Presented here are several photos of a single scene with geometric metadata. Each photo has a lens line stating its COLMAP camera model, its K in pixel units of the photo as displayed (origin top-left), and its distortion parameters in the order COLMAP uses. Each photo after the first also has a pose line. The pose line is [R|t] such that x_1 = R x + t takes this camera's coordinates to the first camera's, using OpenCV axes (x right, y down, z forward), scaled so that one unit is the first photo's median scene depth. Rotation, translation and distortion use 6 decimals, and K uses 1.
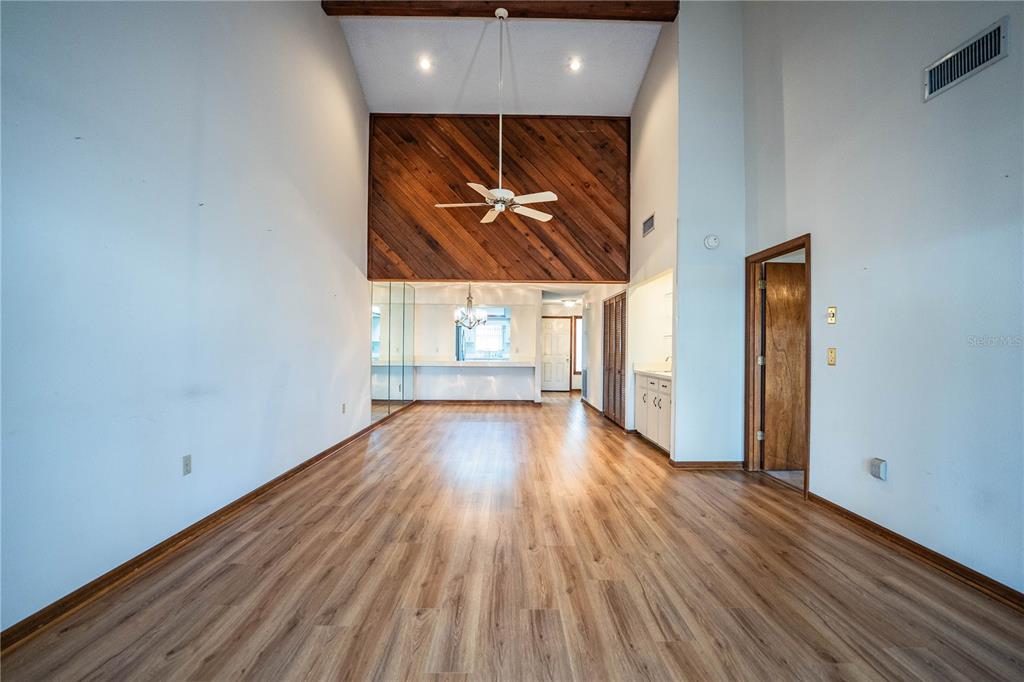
lens RADIAL K [[418.9, 0, 510.4], [0, 418.9, 347.4], [0, 0, 1]] dist [-0.024948, 0.002530]
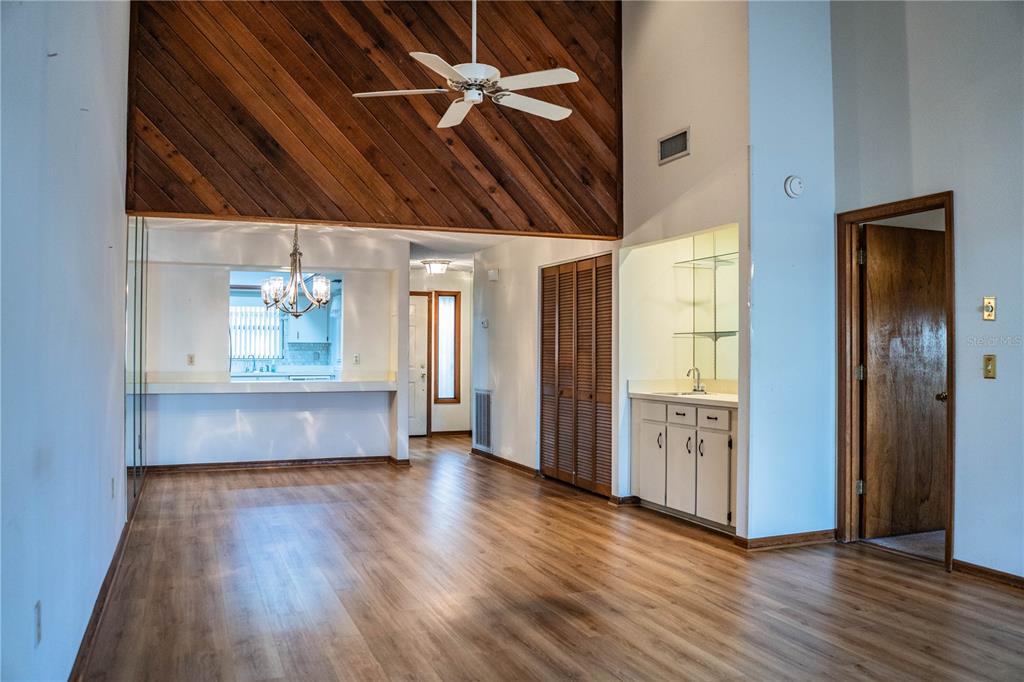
lens RADIAL K [[839.4, 0, 511.1], [0, 839.4, 341.7], [0, 0, 1]] dist [-0.105517, 0.065702]
pose [[0.933865, -0.002754, 0.357616, -0.267218], [0.005913, 0.999953, -0.007740, -0.007258], [-0.357578, 0.009342, 0.933837, -0.013460]]
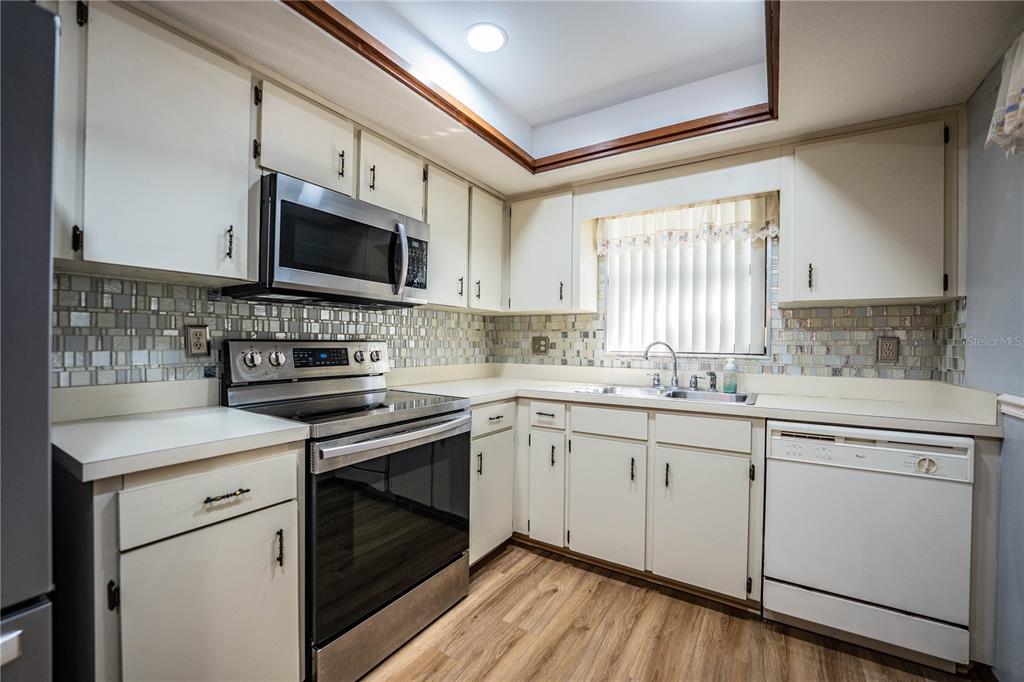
lens RADIAL K [[418.9, 0, 512.0], [0, 418.9, 344.9], [0, 0, 1]] dist [-0.024948, 0.002530]
pose [[0.841241, -0.002277, -0.540655, -0.027517], [0.004323, 0.999987, 0.002514, 0.006502], [0.540643, -0.004452, 0.841240, 1.845497]]
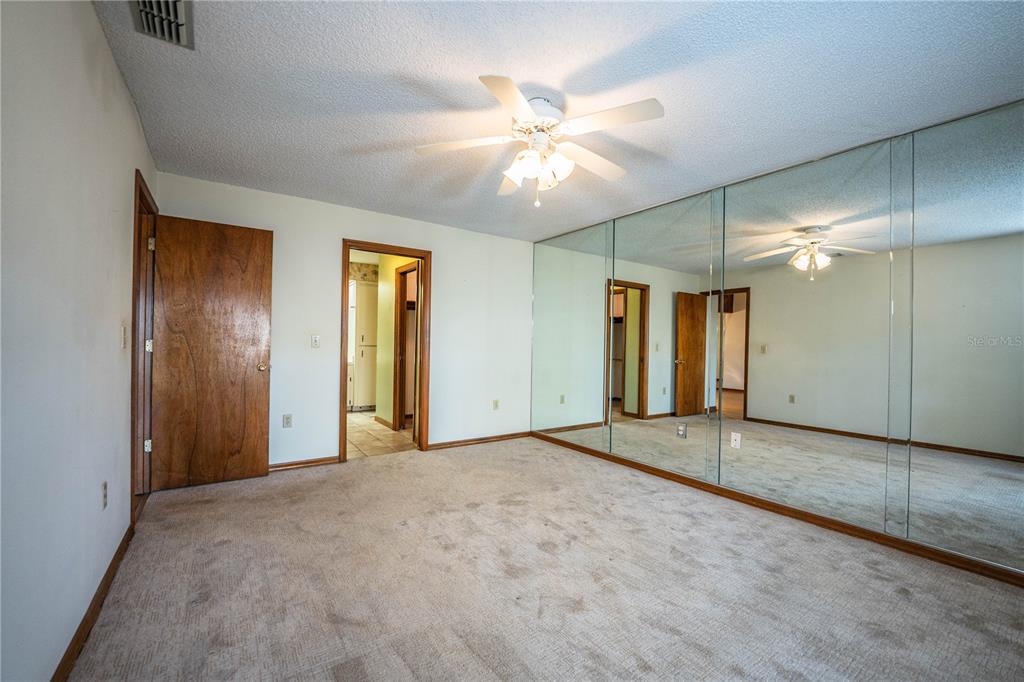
lens RADIAL K [[418.9, 0, 512.3], [0, 418.9, 346.3], [0, 0, 1]] dist [-0.024948, 0.002530]
pose [[0.816245, 0.000754, 0.577706, 0.505637], [-0.016808, 0.999607, 0.022444, 0.004069], [-0.577461, -0.028030, 0.815937, 0.015447]]
